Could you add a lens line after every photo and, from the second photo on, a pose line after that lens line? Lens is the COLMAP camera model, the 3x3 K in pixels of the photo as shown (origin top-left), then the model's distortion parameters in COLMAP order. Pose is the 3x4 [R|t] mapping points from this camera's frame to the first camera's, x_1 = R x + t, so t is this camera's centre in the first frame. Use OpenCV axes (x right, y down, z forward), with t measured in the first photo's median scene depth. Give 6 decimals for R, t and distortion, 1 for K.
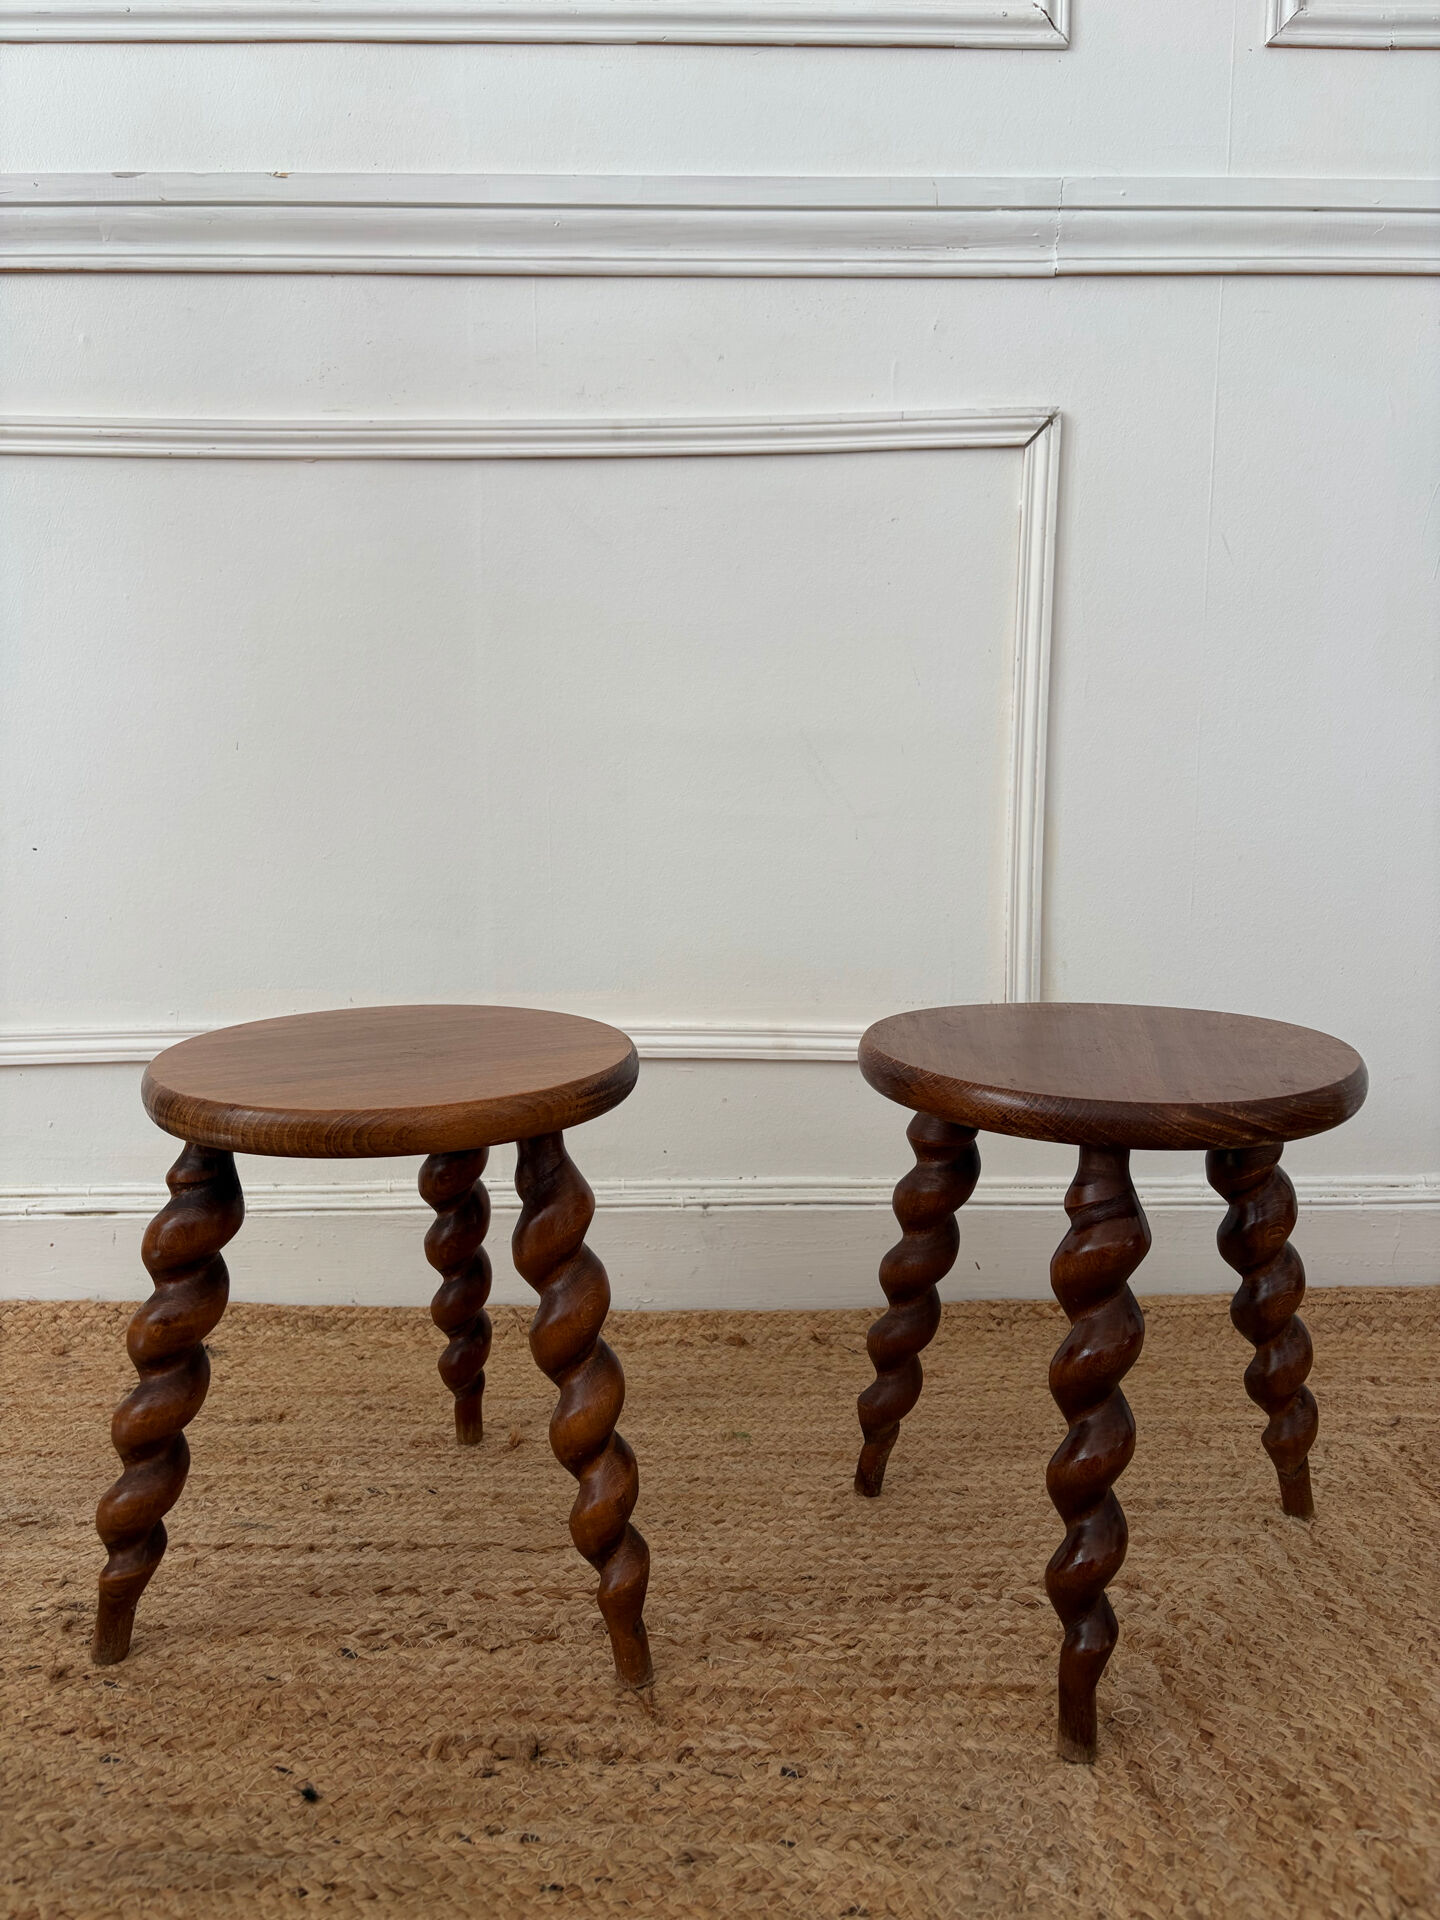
lens RADIAL K [[1473.7, 0, 721.0], [0, 1473.7, 959.2], [0, 0, 1]] dist [0.035747, -0.055734]
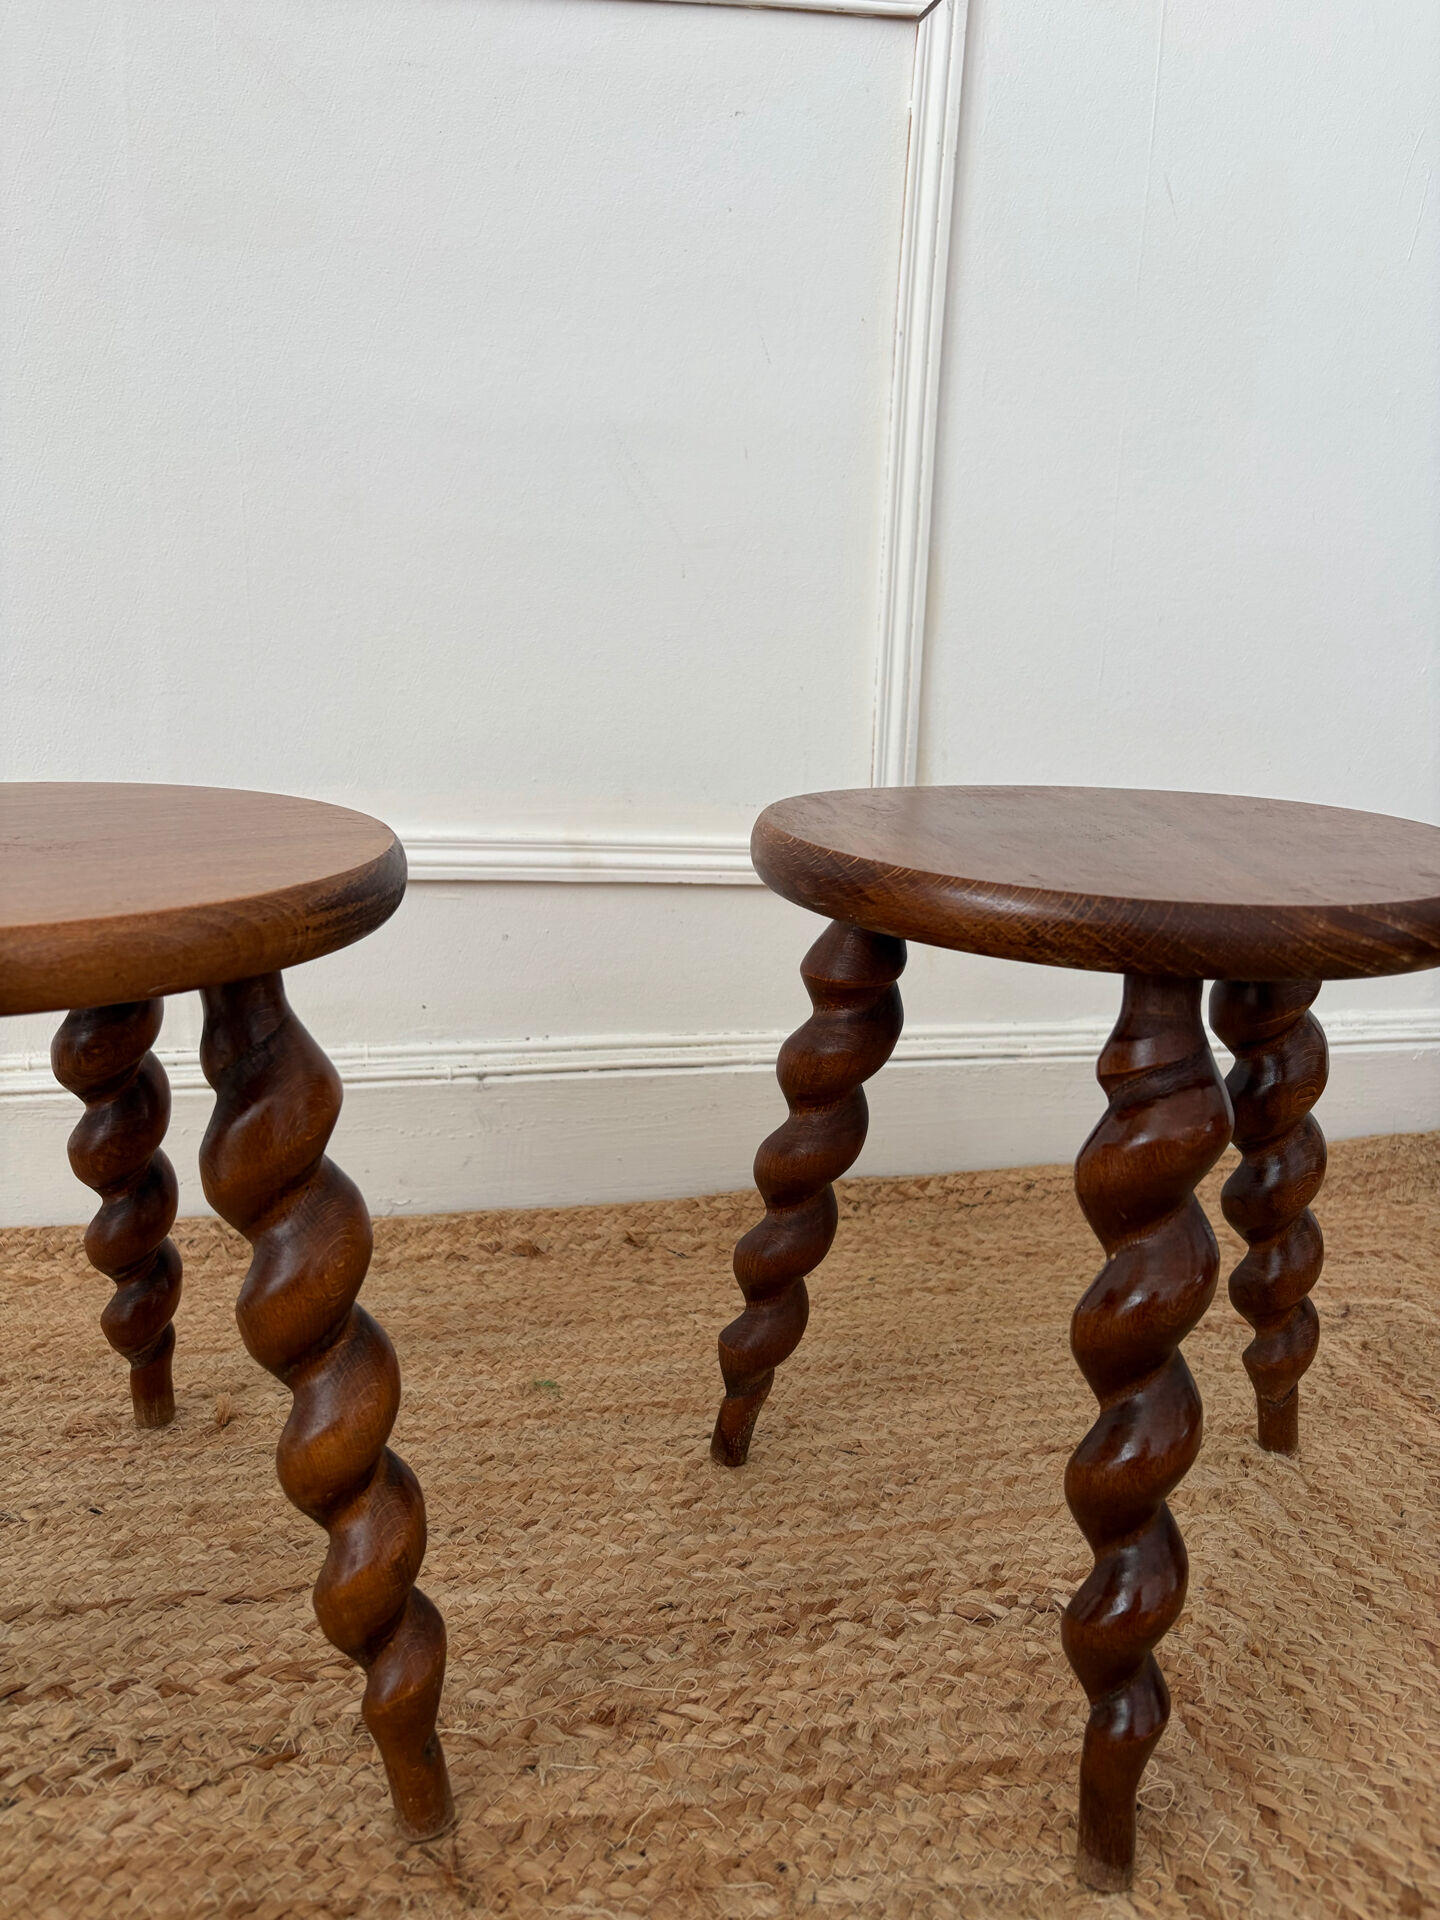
lens RADIAL K [[1473.7, 0, 722.8], [0, 1473.7, 968.4], [0, 0, 1]] dist [0.035747, -0.055734]
pose [[0.982201, -0.017252, 0.187038, -0.039638], [-0.002647, 0.994402, 0.105625, 0.045547], [-0.187813, -0.104240, 0.976658, 0.339569]]
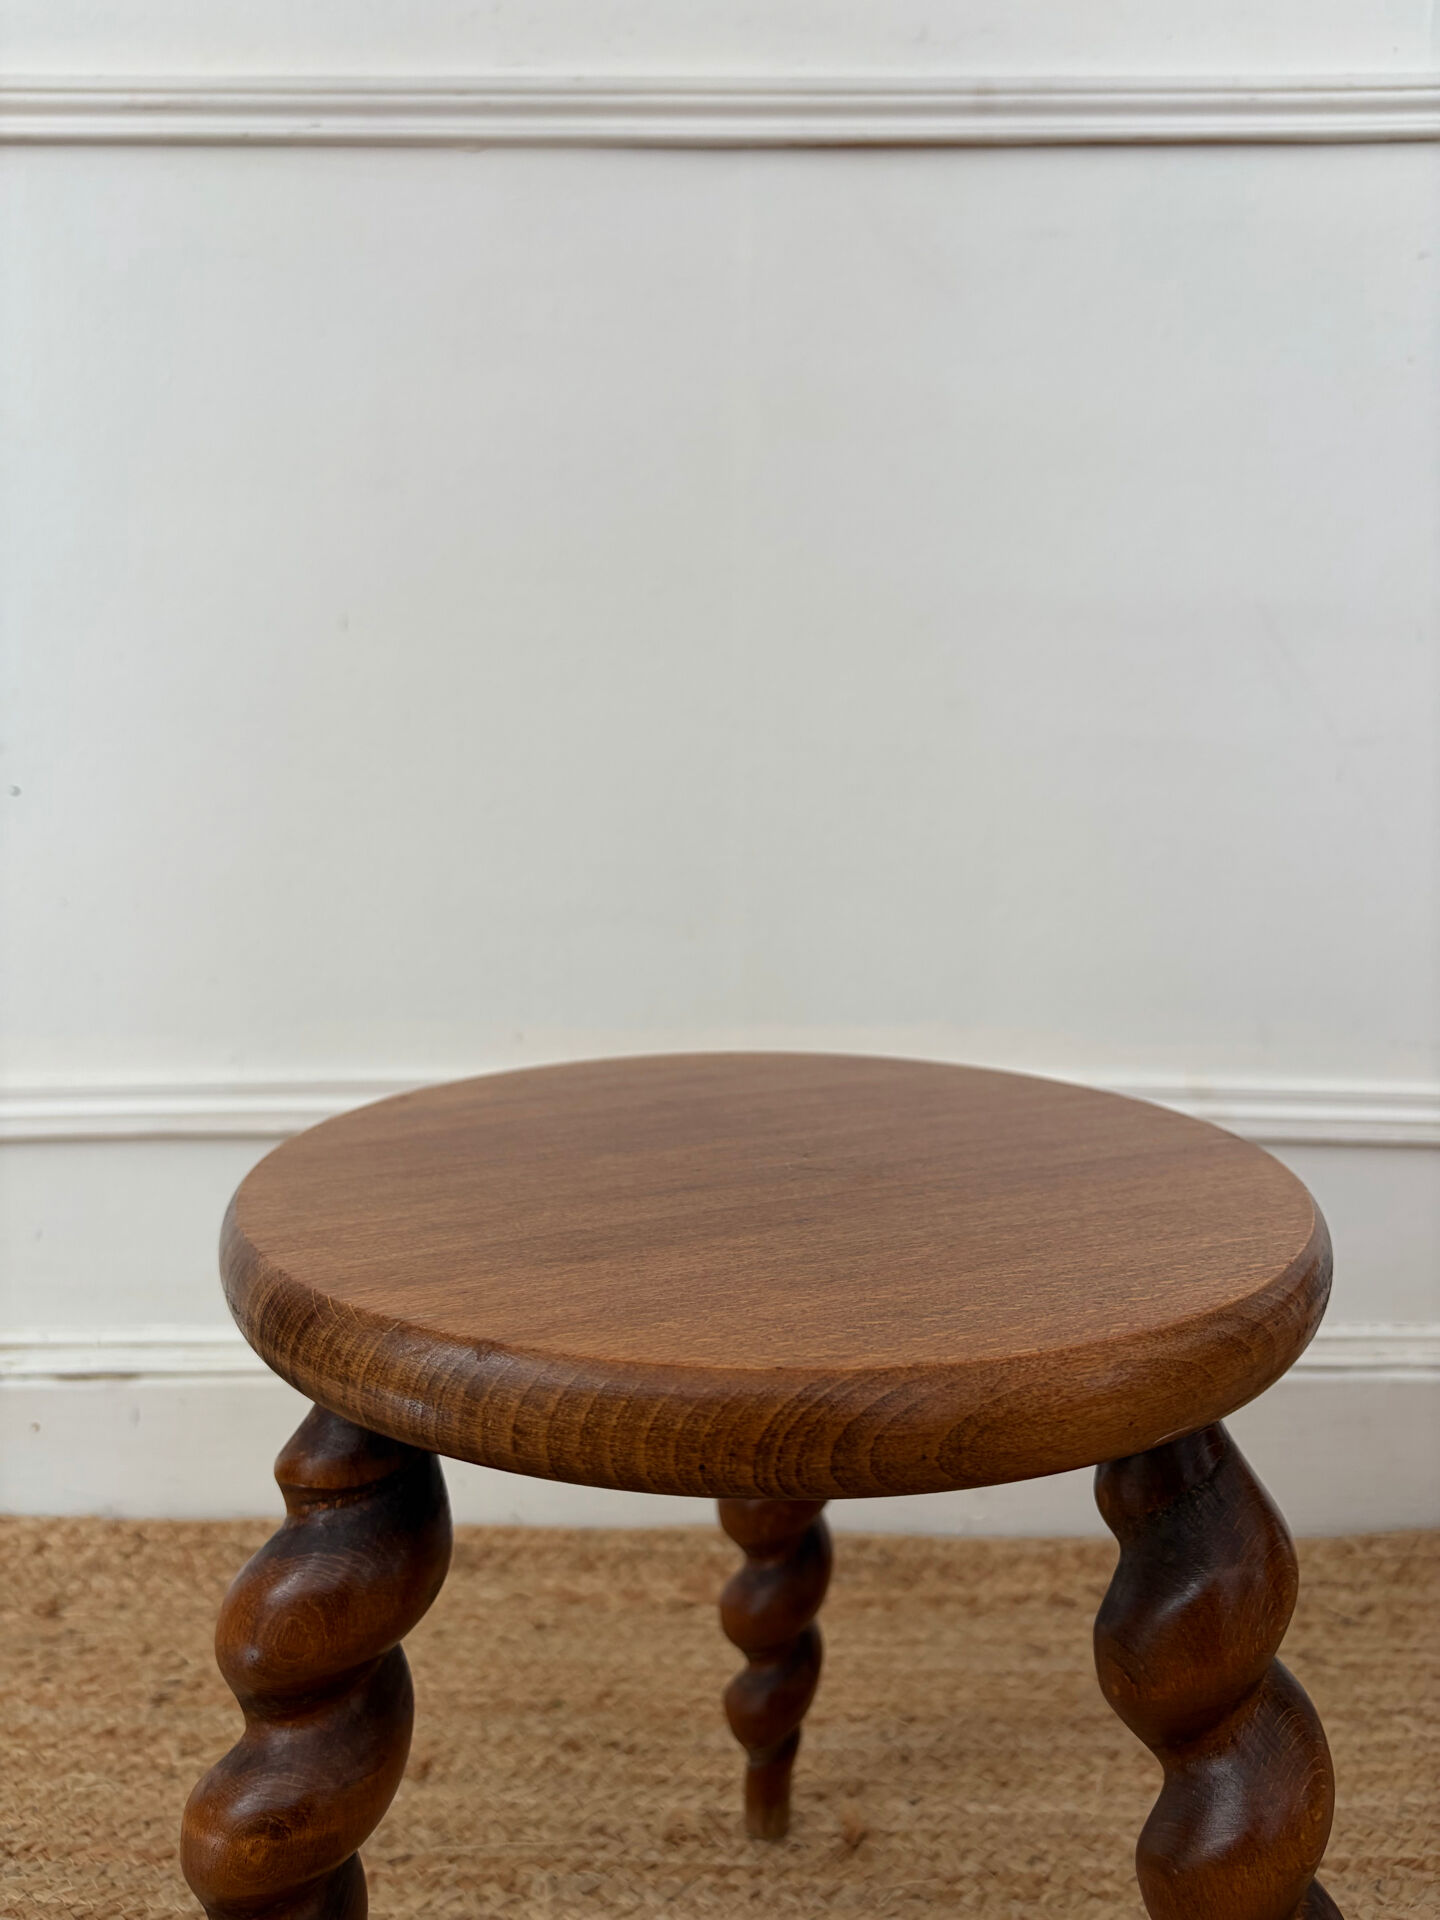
lens RADIAL K [[1473.7, 0, 717.4], [0, 1473.7, 959.9], [0, 0, 1]] dist [0.035747, -0.055734]
pose [[0.999950, 0.003266, -0.009422, -0.215034], [-0.003430, 0.999844, -0.017347, 0.006936], [0.009364, 0.017378, 0.999805, 0.503973]]
